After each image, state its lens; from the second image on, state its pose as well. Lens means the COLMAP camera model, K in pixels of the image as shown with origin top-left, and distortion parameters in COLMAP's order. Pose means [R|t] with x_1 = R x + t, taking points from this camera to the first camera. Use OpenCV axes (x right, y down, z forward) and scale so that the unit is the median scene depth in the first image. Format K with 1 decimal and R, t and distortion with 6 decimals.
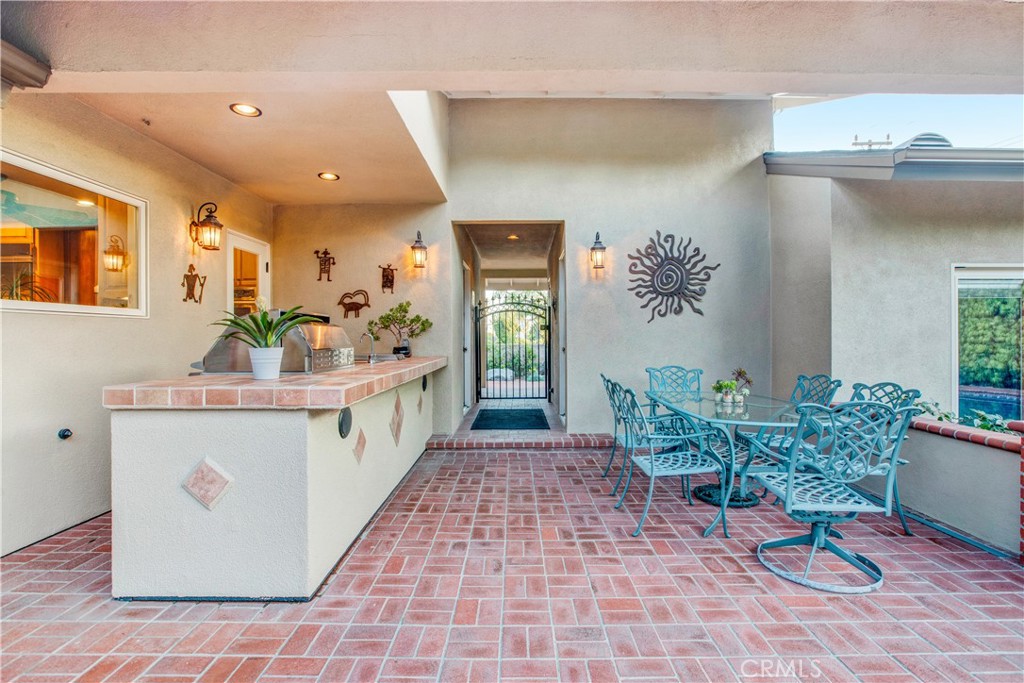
lens RADIAL K [[467.4, 0, 510.7], [0, 467.4, 338.4], [0, 0, 1]] dist [-0.047588, 0.002373]
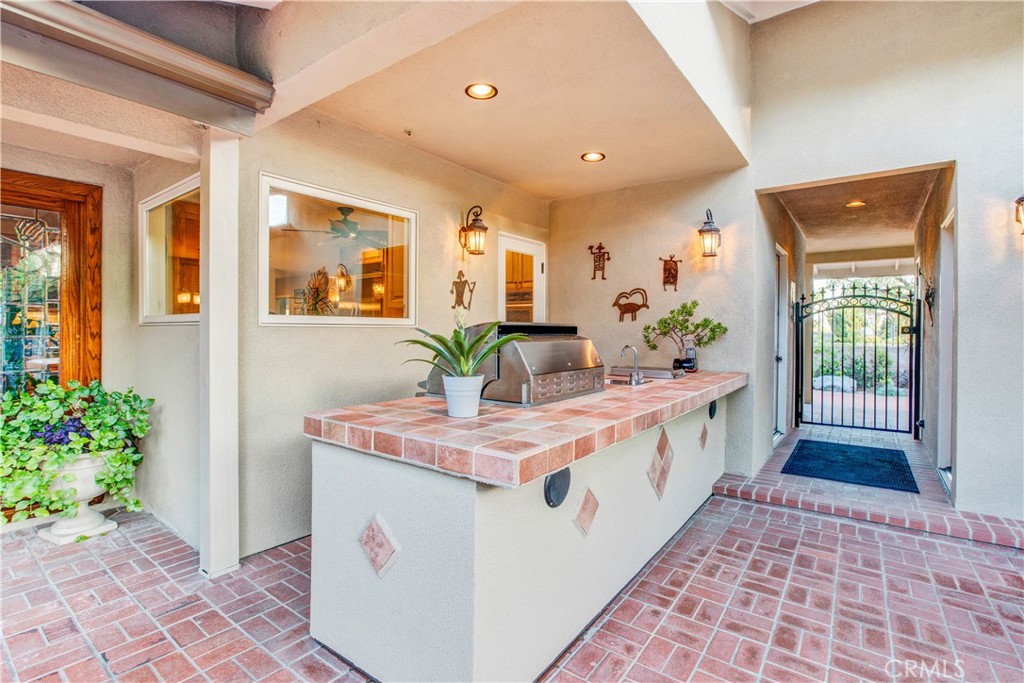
lens RADIAL K [[472.6, 0, 510.2], [0, 472.6, 337.1], [0, 0, 1]] dist [-0.048735, 0.014567]
pose [[0.803815, 0.016371, -0.594654, 0.002703], [-0.011628, 0.999863, 0.011809, -0.026589], [0.594766, -0.002577, 0.803895, 0.203170]]
